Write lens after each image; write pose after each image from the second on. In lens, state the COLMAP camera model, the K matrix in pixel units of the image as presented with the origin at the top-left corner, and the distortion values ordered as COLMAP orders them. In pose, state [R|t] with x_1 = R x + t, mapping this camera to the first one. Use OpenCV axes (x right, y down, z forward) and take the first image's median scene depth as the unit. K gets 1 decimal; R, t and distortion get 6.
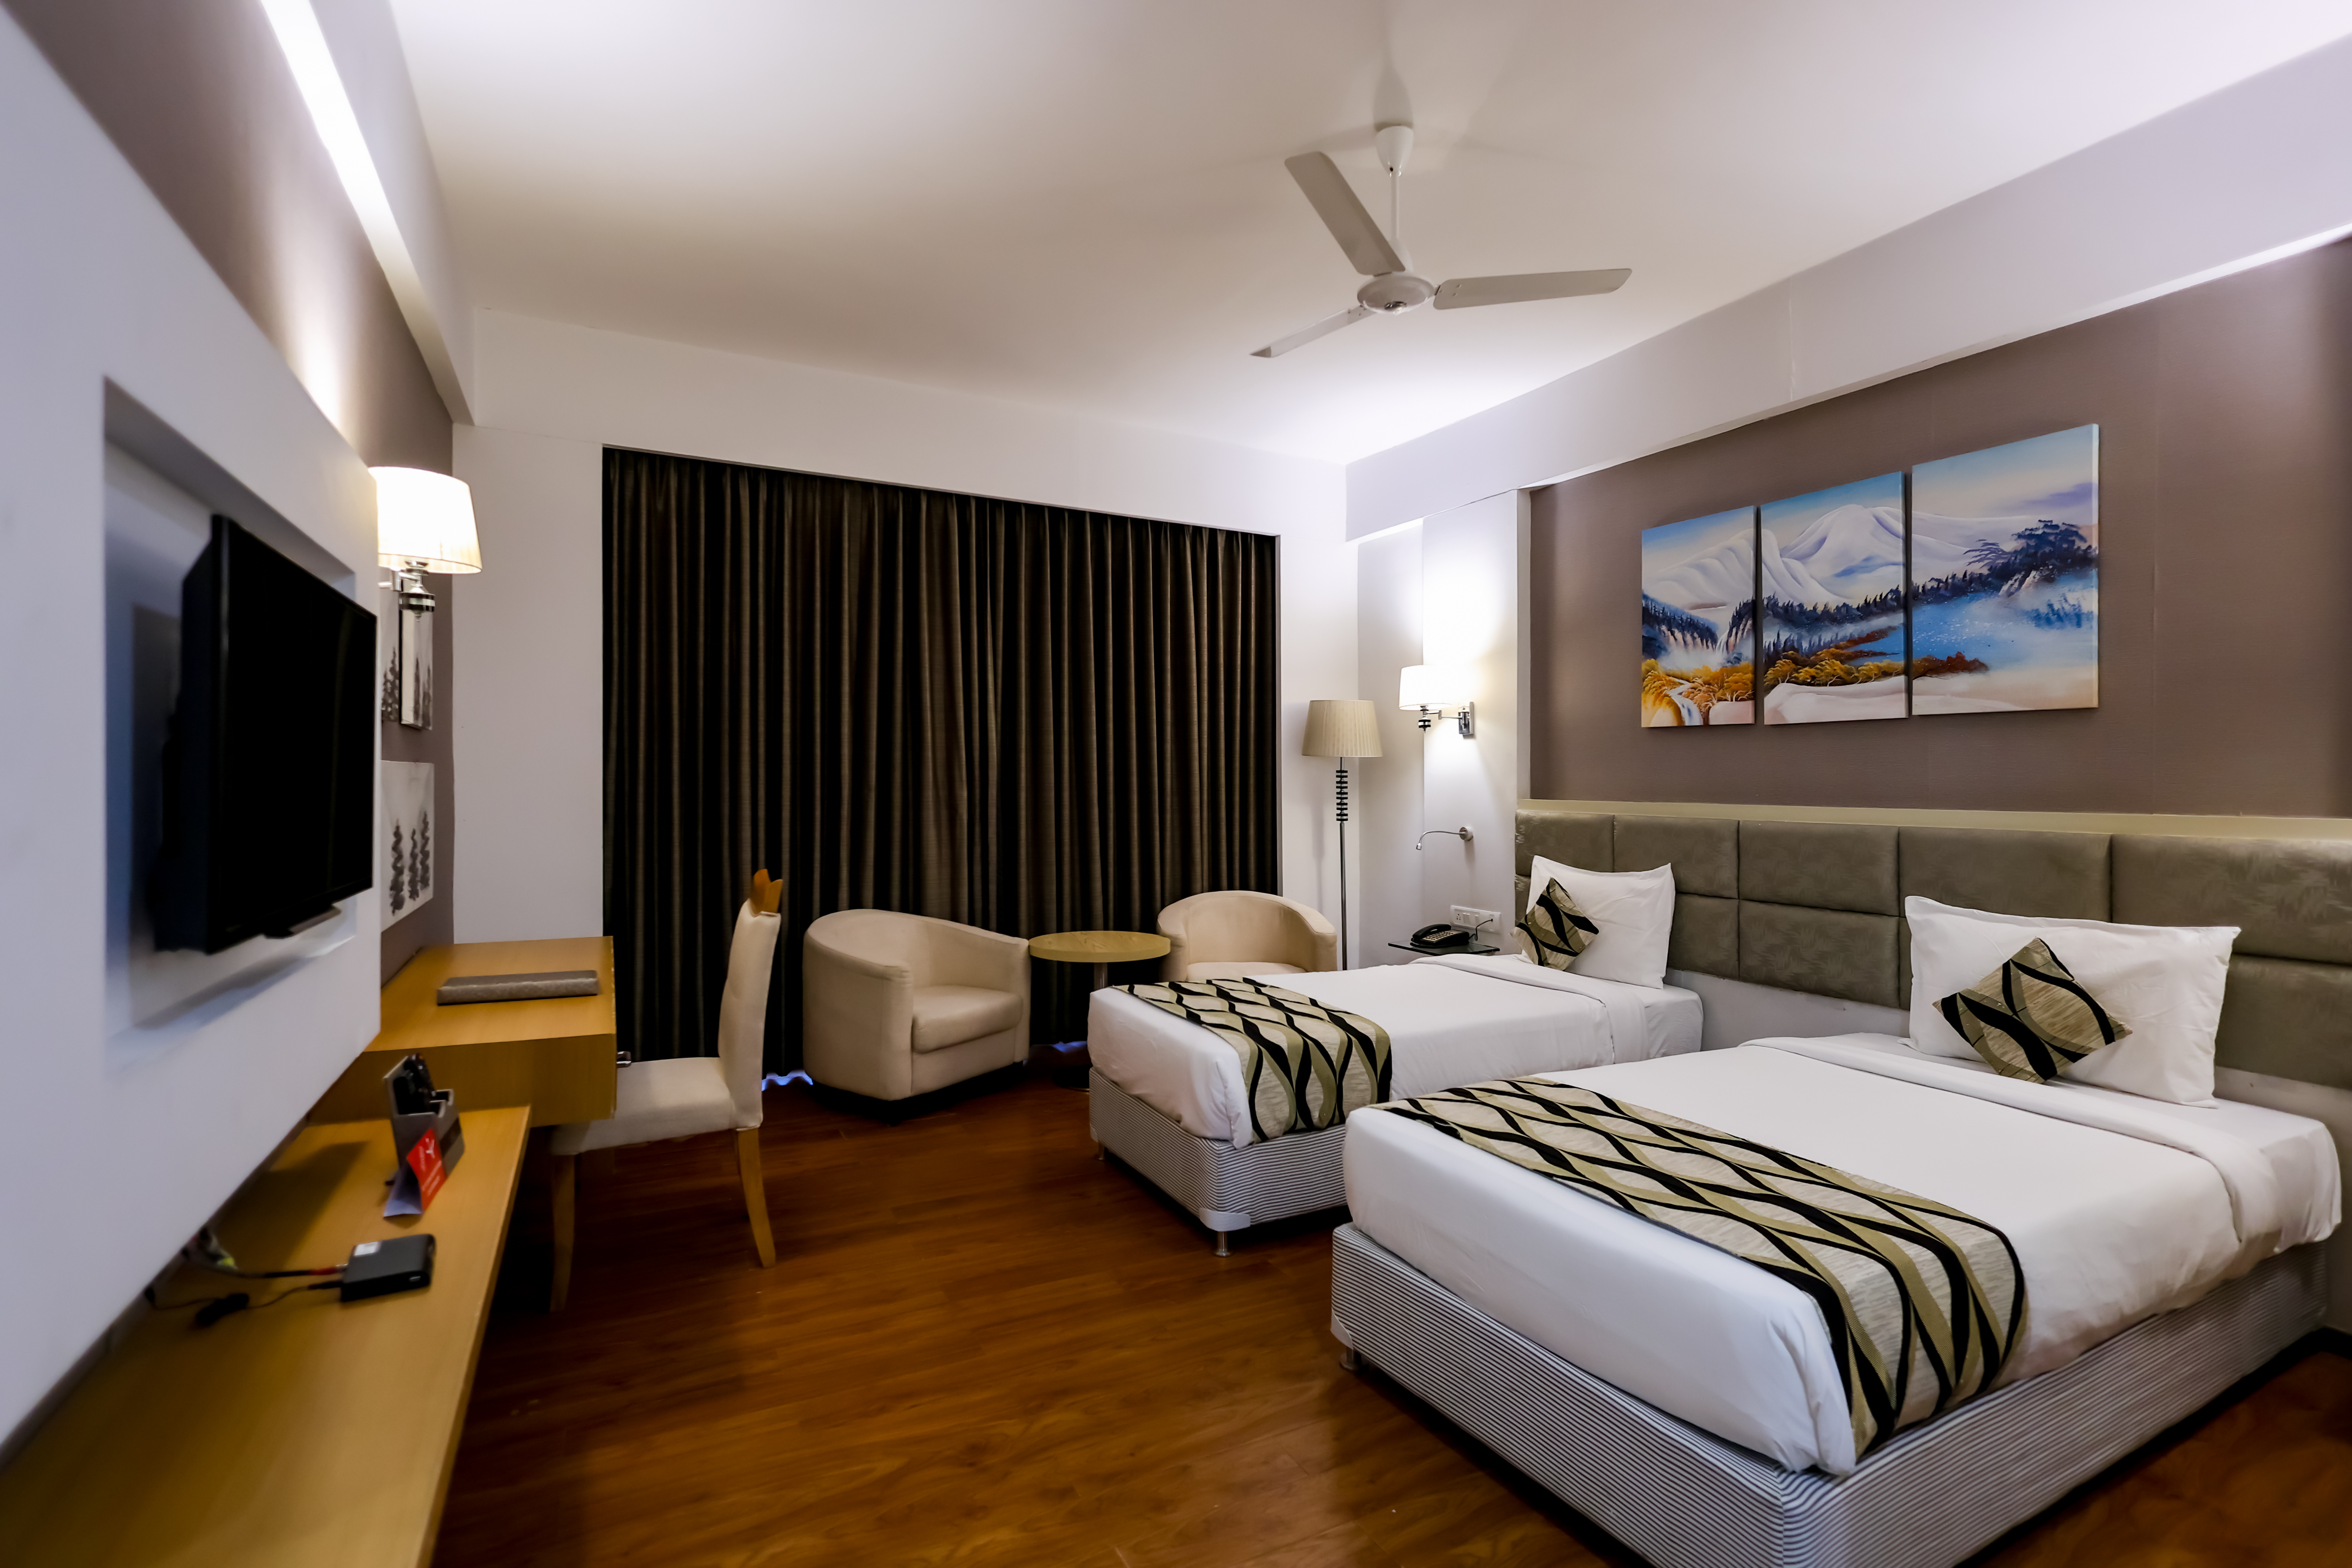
lens RADIAL K [[1089.1, 0, 1186.3], [0, 1089.1, 738.4], [0, 0, 1]] dist [0.004090, 0.000355]
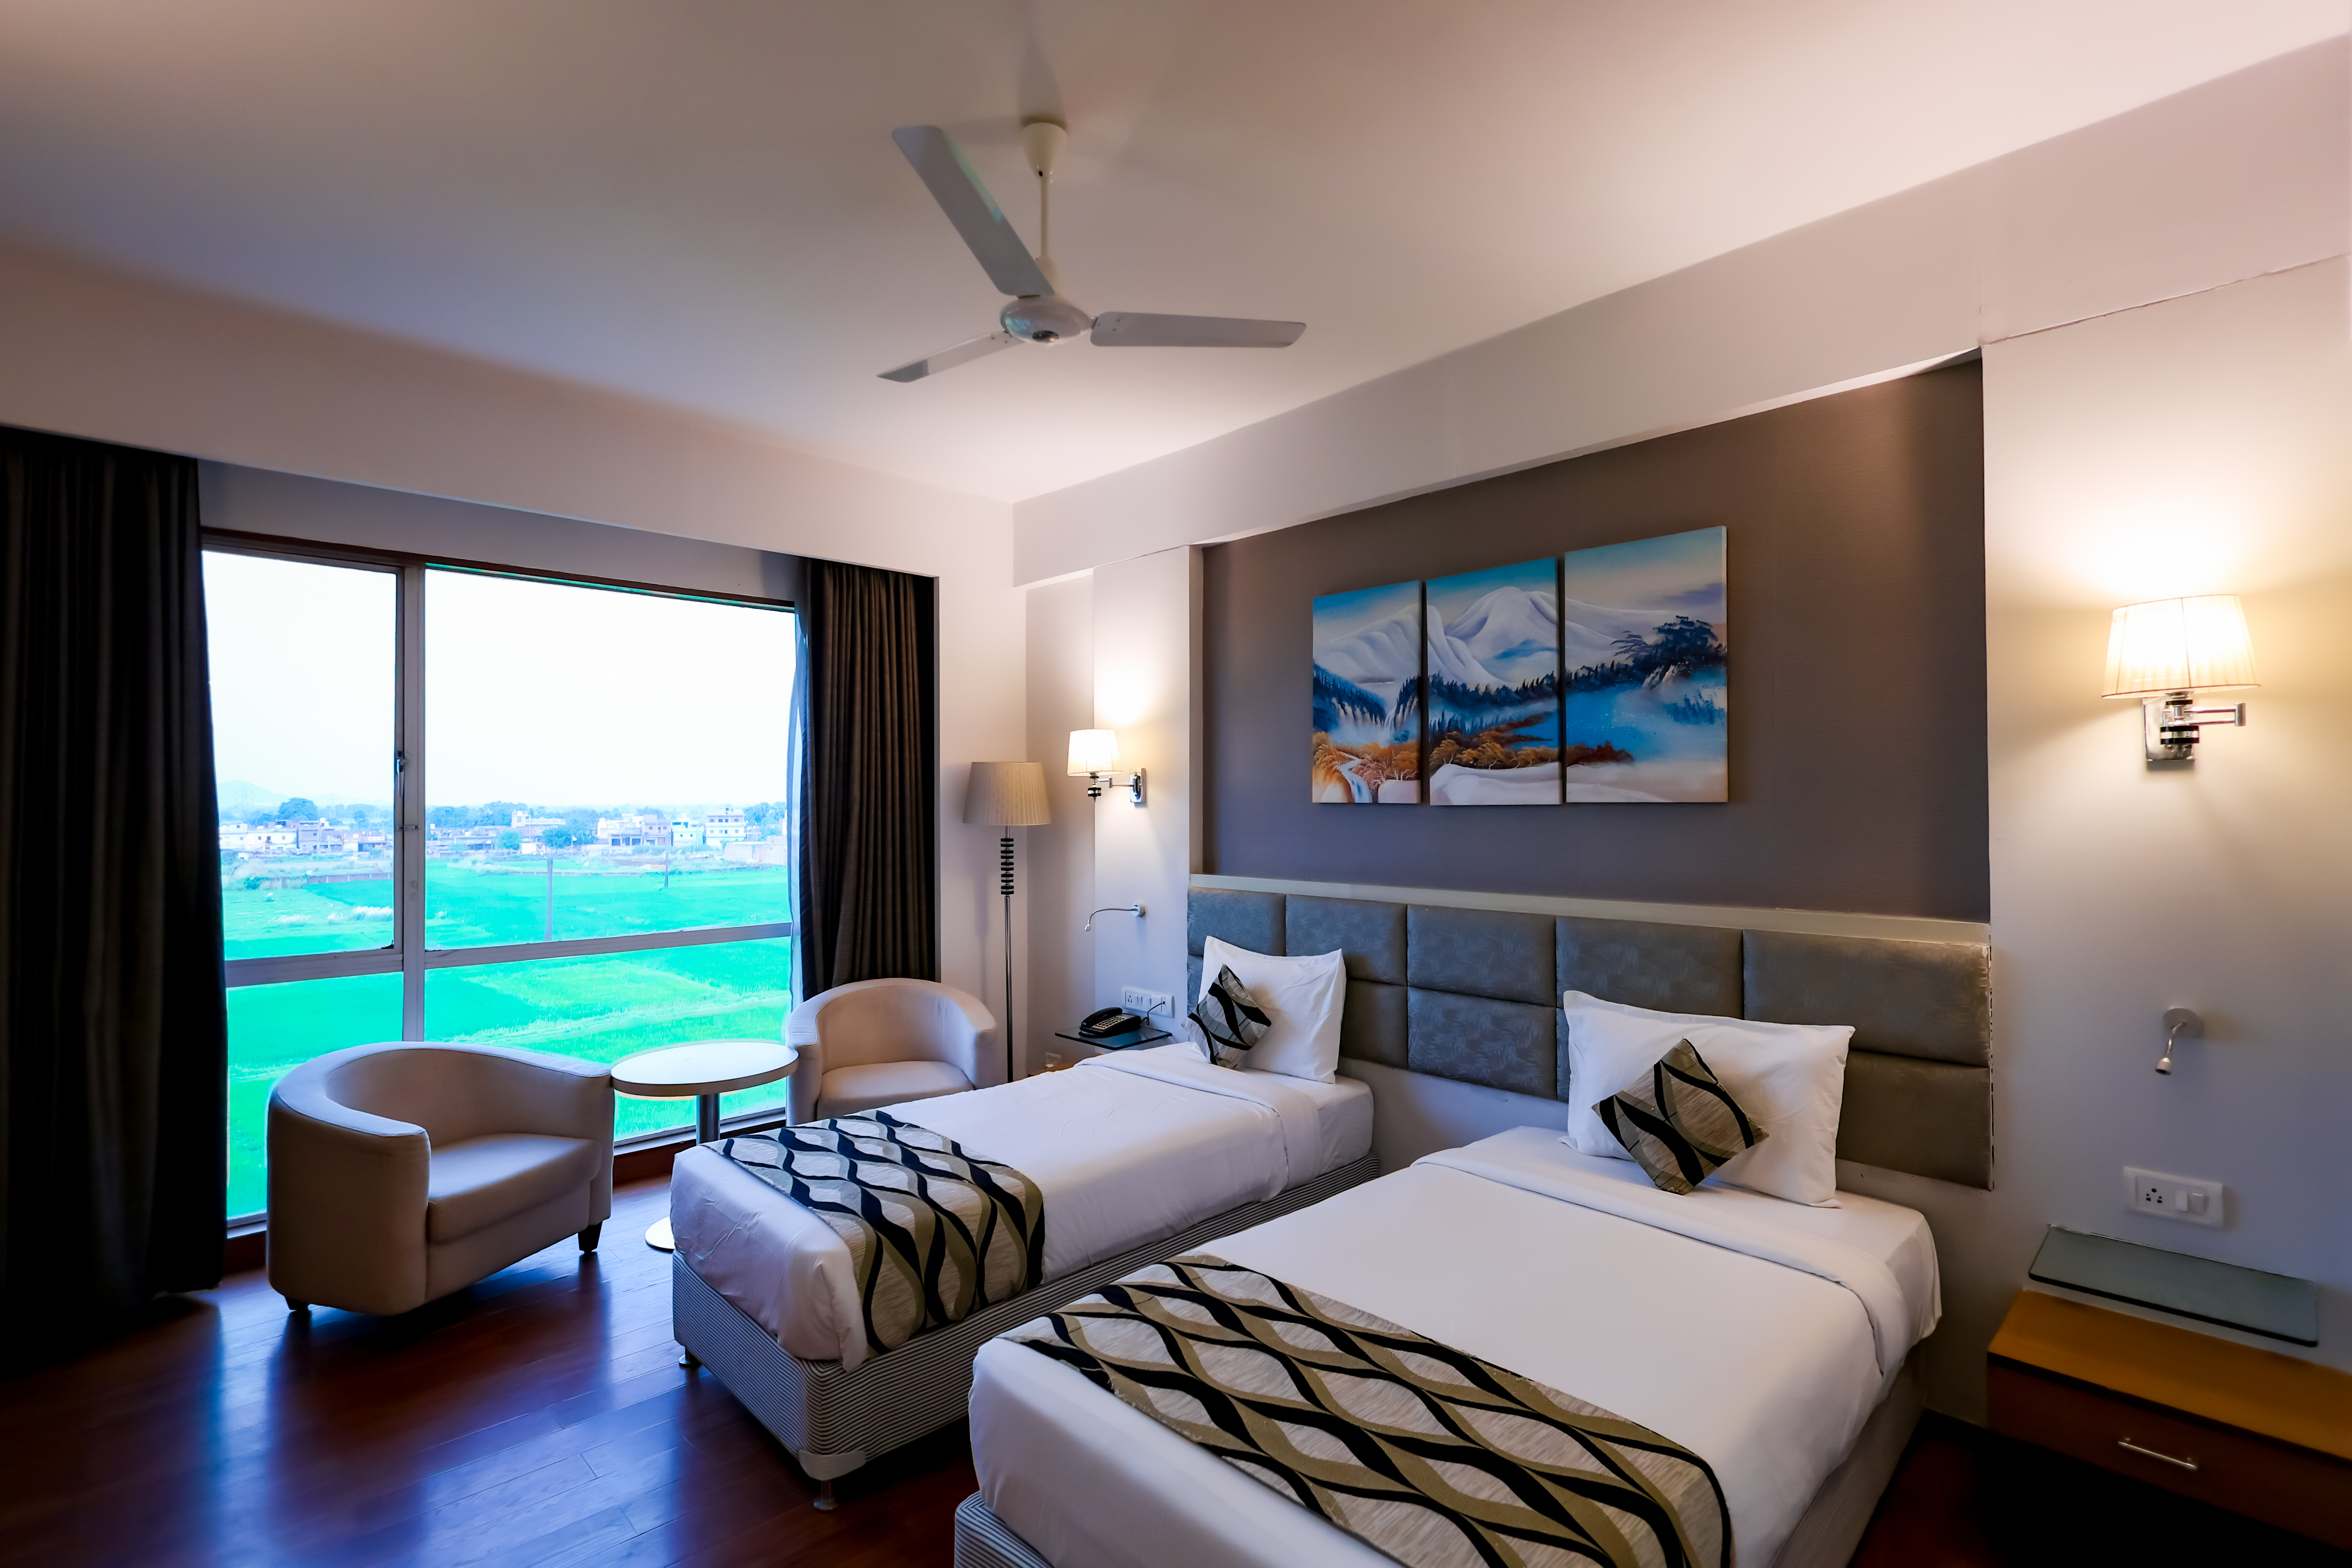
lens RADIAL K [[1077.4, 0, 1183.7], [0, 1077.4, 754.5], [0, 0, 1]] dist [0.001719, 0.000405]
pose [[0.960220, 0.000607, 0.279243, 0.054593], [0.000868, 0.999986, -0.005161, -0.060778], [-0.279242, 0.005198, 0.960207, 0.151827]]
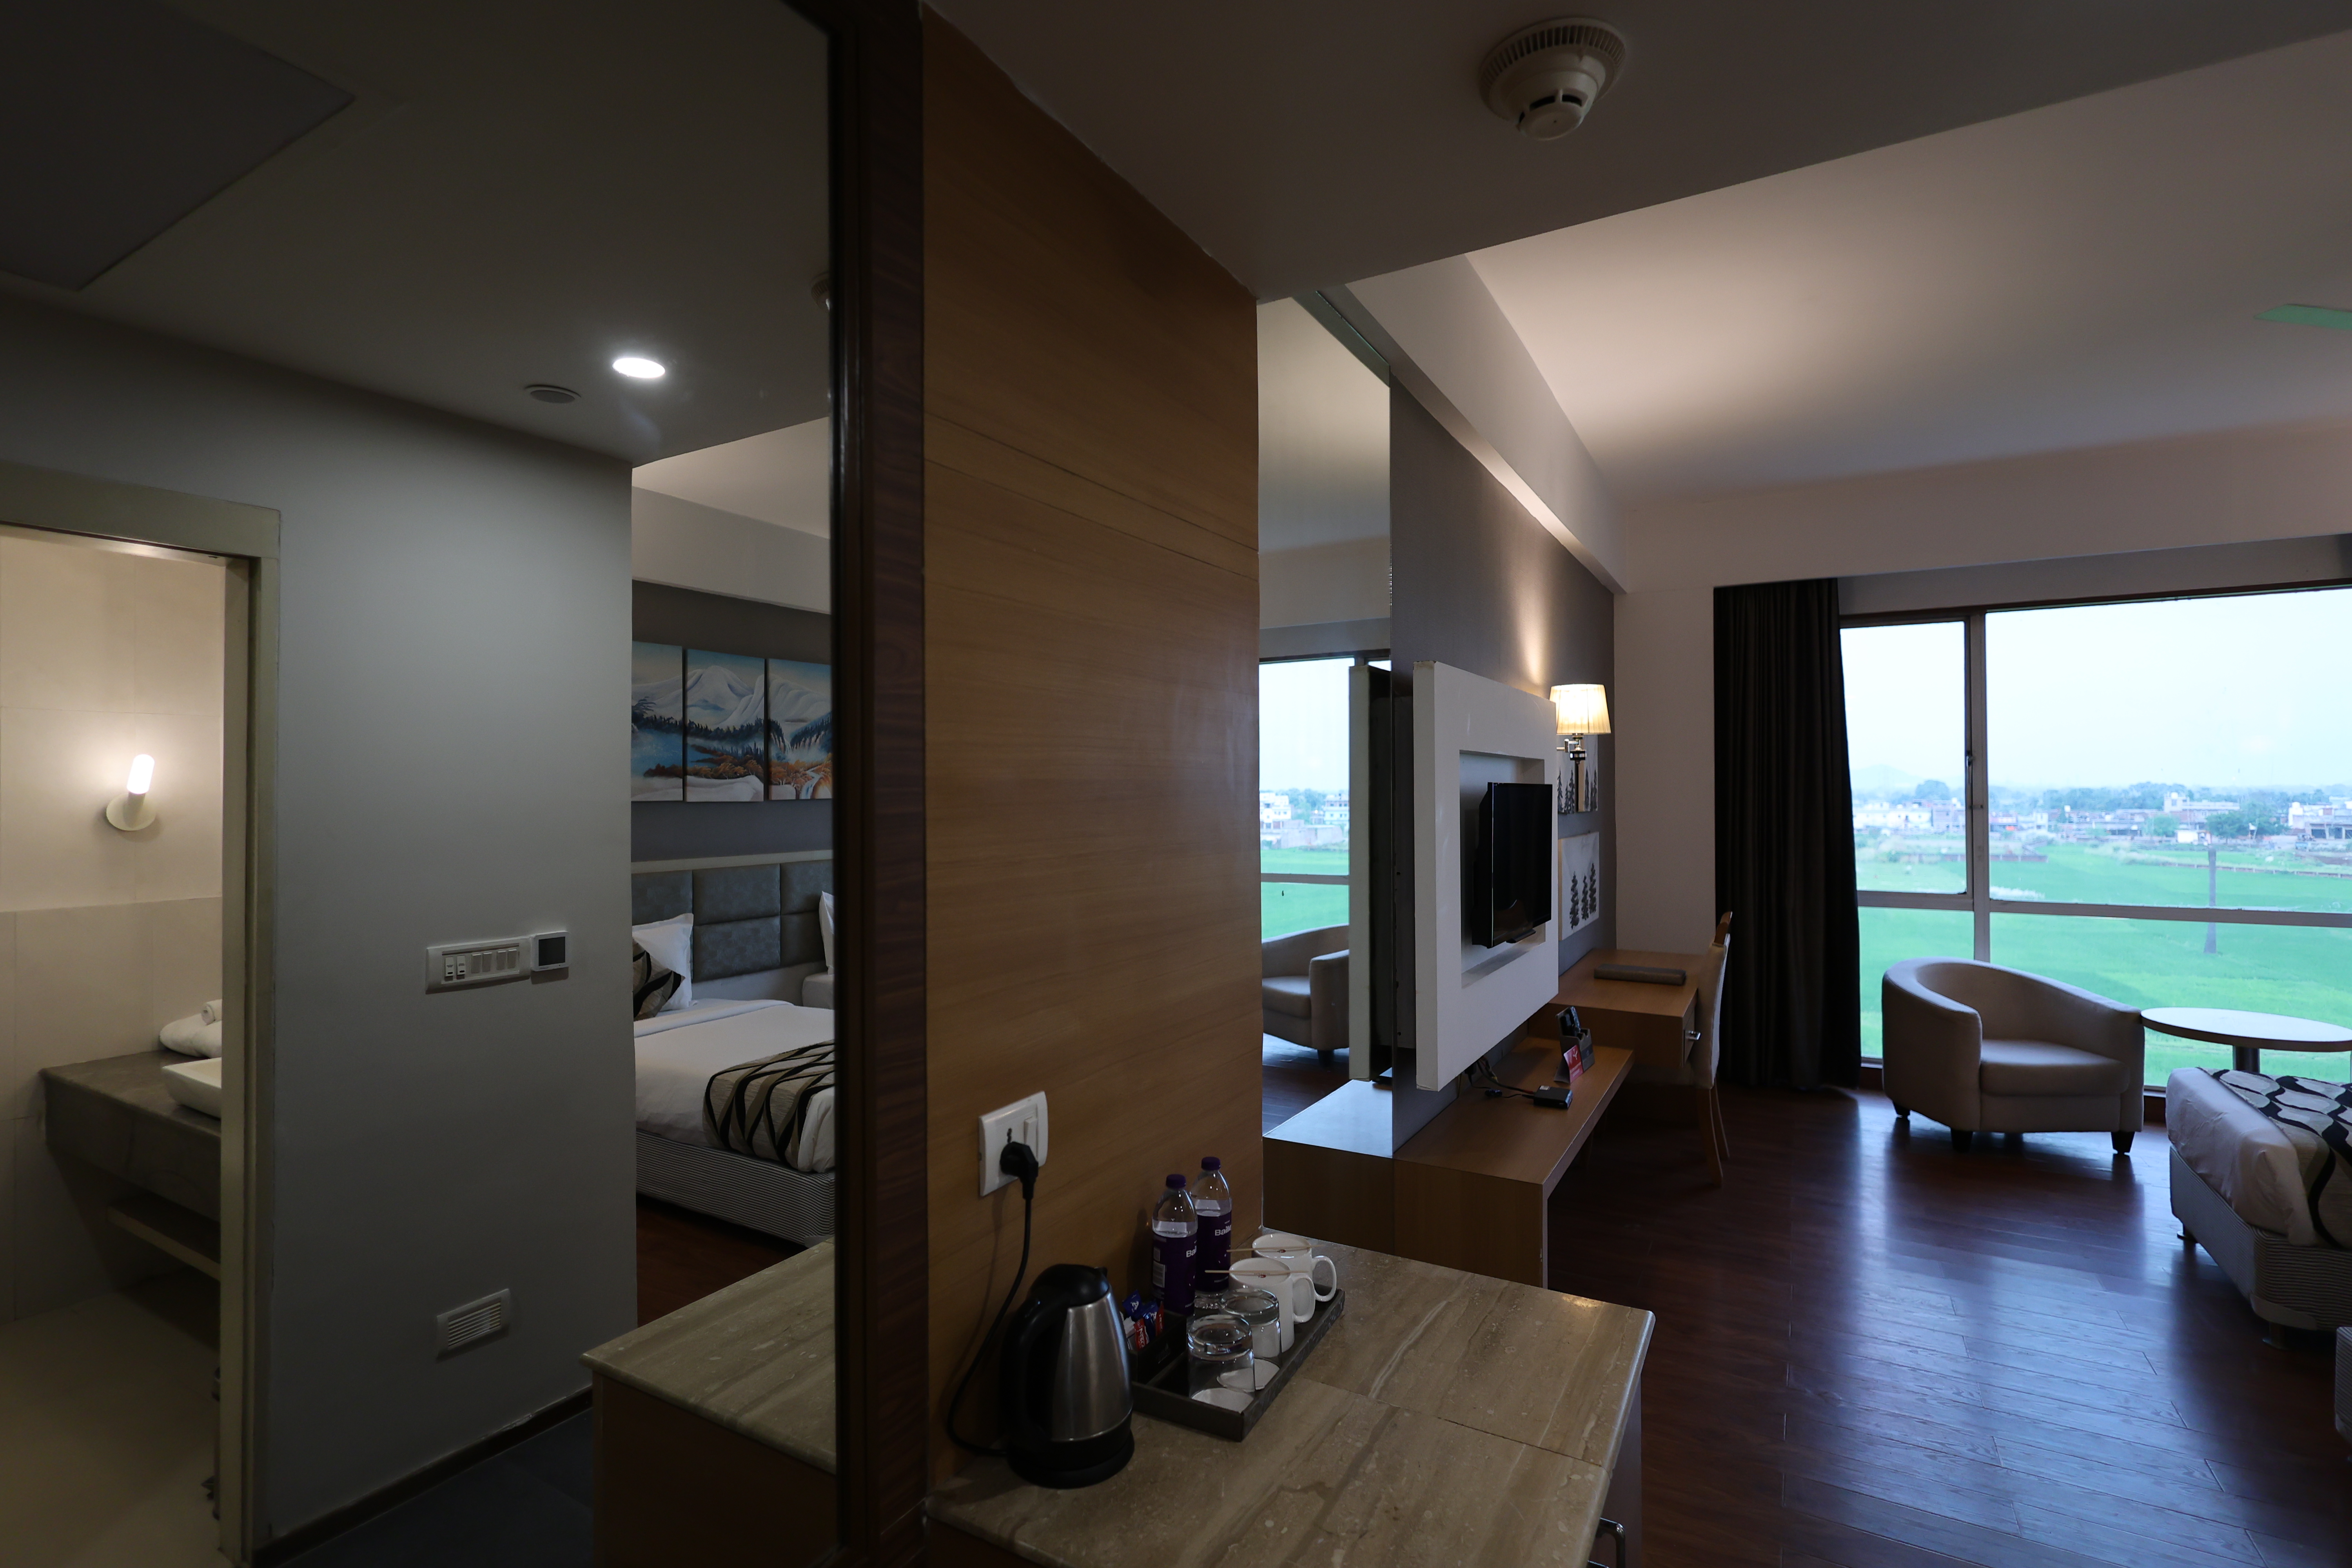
lens RADIAL K [[1079.8, 0, 1171.7], [0, 1079.8, 827.8], [0, 0, 1]] dist [0.001562, 0.000434]
pose [[0.525929, 0.018751, -0.850322, 0.300037], [0.041664, 0.997989, 0.047777, -0.082250], [0.849507, -0.060555, 0.524090, -0.321702]]
